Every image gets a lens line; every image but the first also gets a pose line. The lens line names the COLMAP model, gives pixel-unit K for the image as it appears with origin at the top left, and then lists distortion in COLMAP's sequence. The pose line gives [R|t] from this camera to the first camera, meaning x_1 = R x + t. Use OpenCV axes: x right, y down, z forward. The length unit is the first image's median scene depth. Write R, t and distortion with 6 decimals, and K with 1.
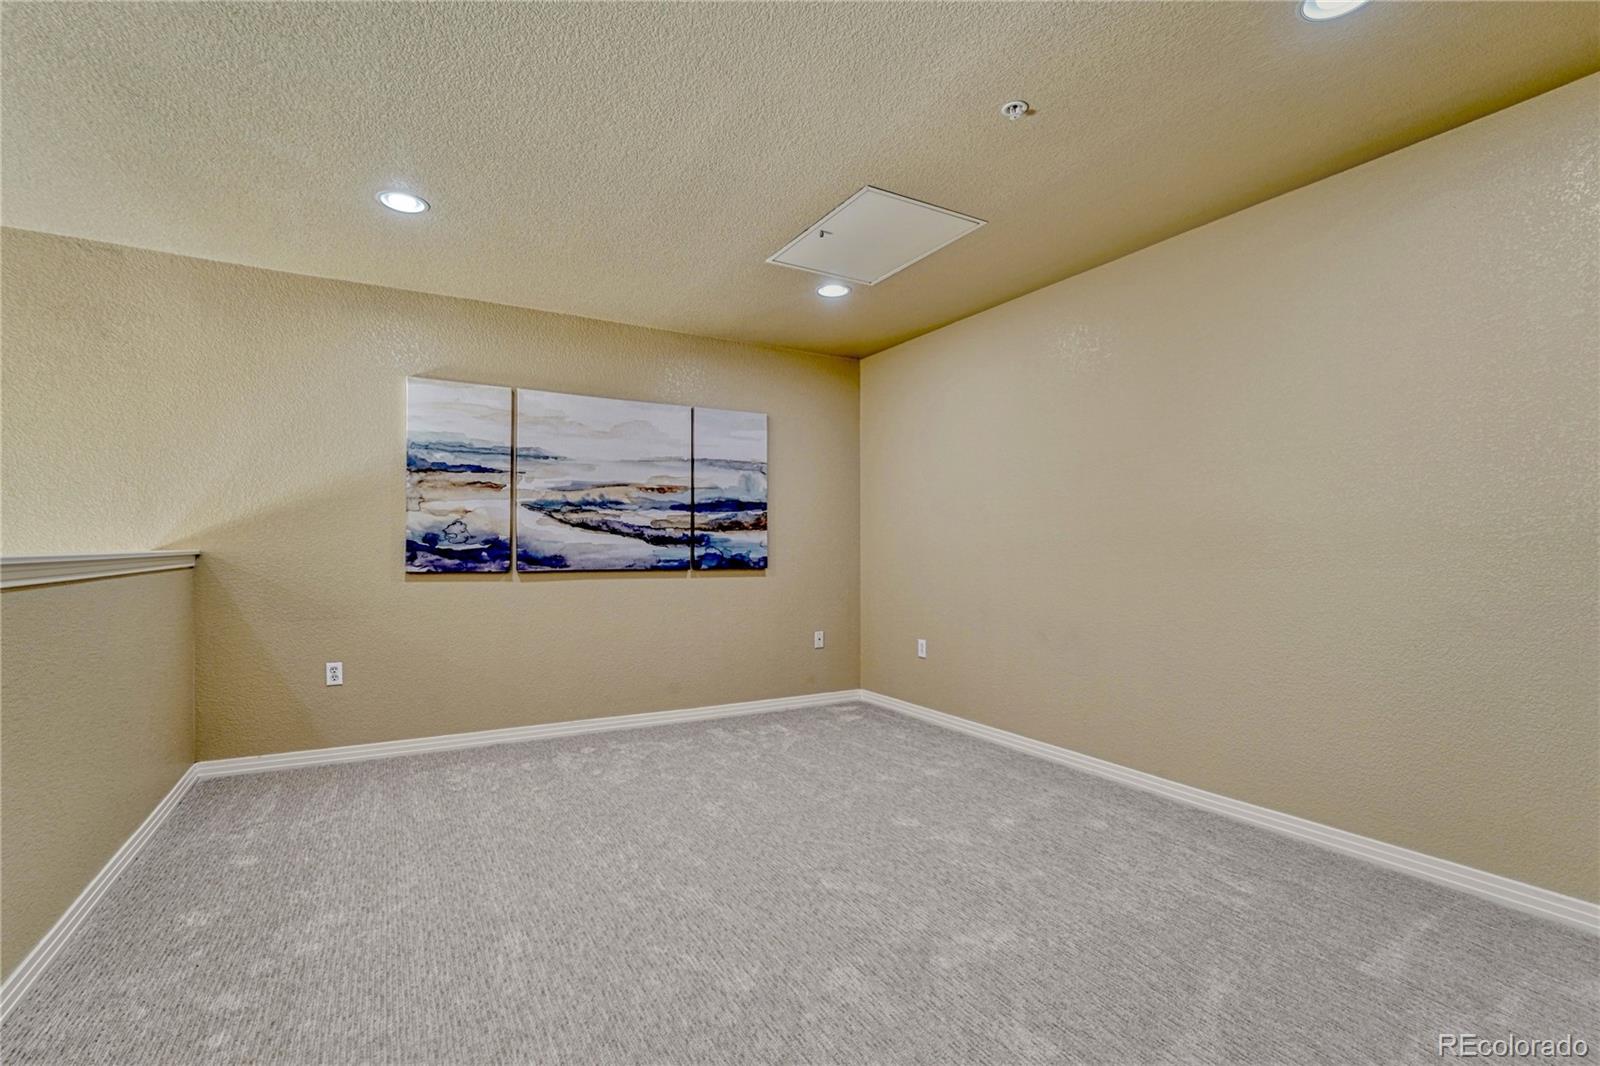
lens RADIAL K [[688.0, 0, 800.9], [0, 688.0, 562.6], [0, 0, 1]] dist [-0.000618, -0.000124]
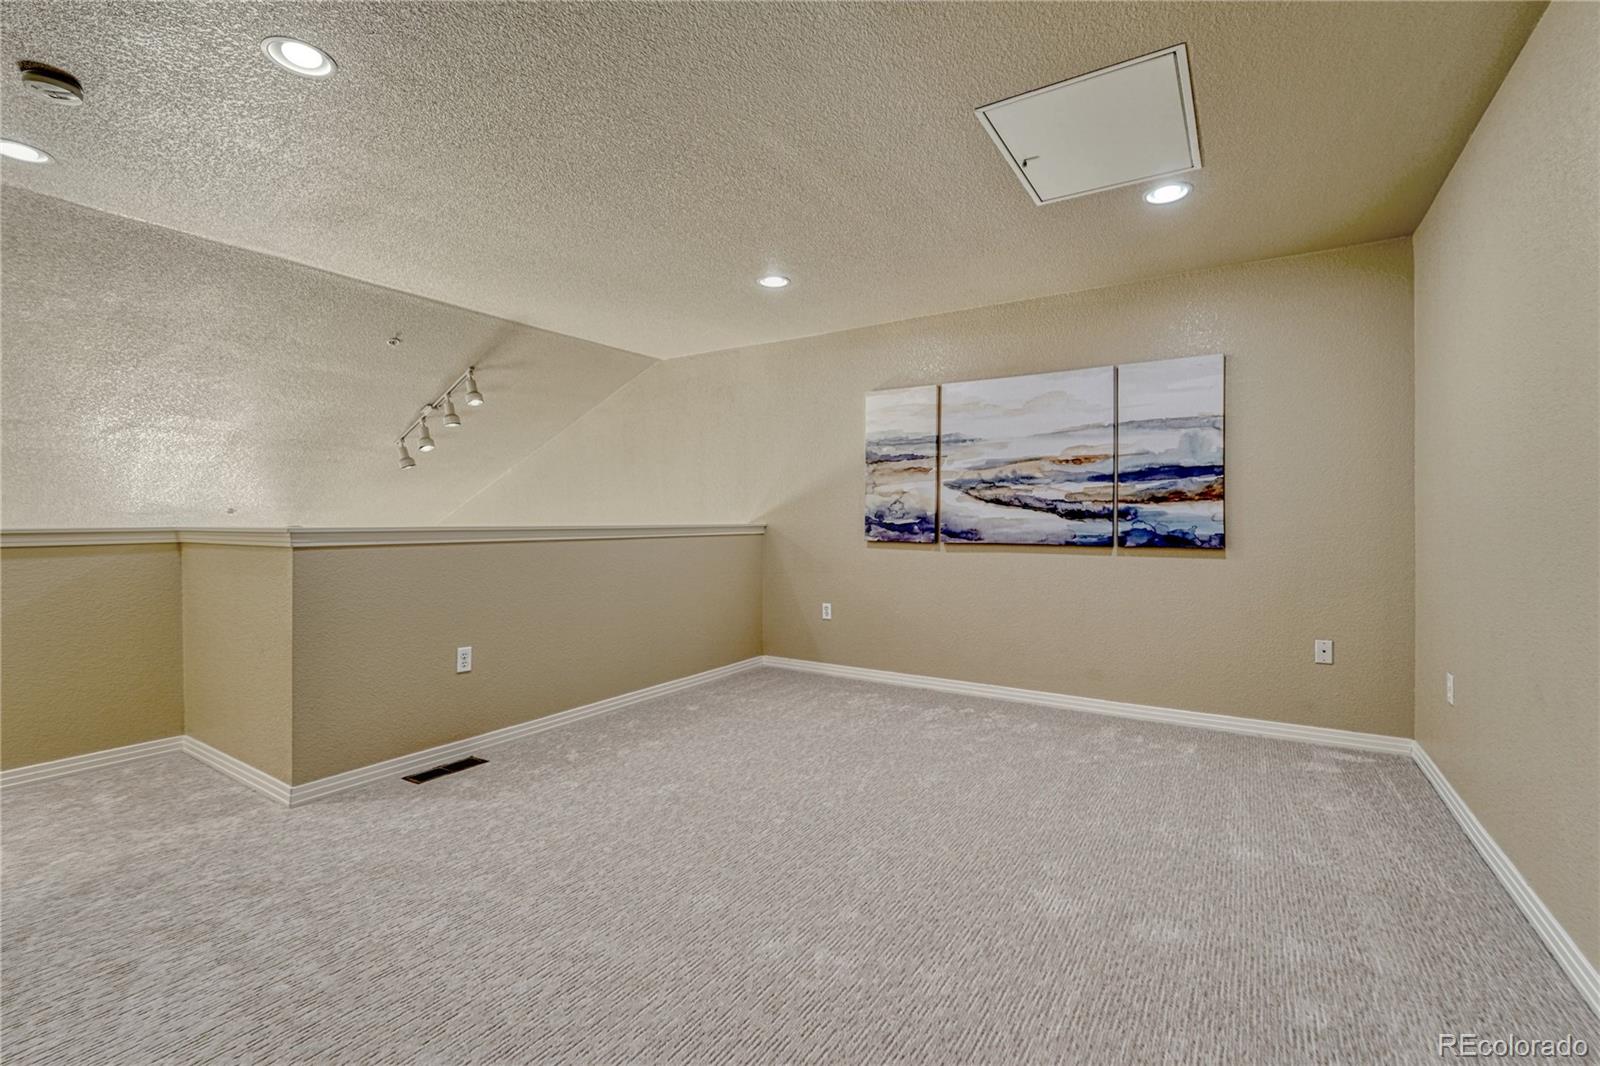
lens RADIAL K [[667.2, 0, 797.0], [0, 667.2, 533.3], [0, 0, 1]] dist [-0.013183, 0.005440]
pose [[0.504619, 0.015191, -0.863208, 0.410594], [-0.018764, 0.999802, 0.006625, -0.005618], [0.863138, 0.012854, 0.504804, 0.219383]]
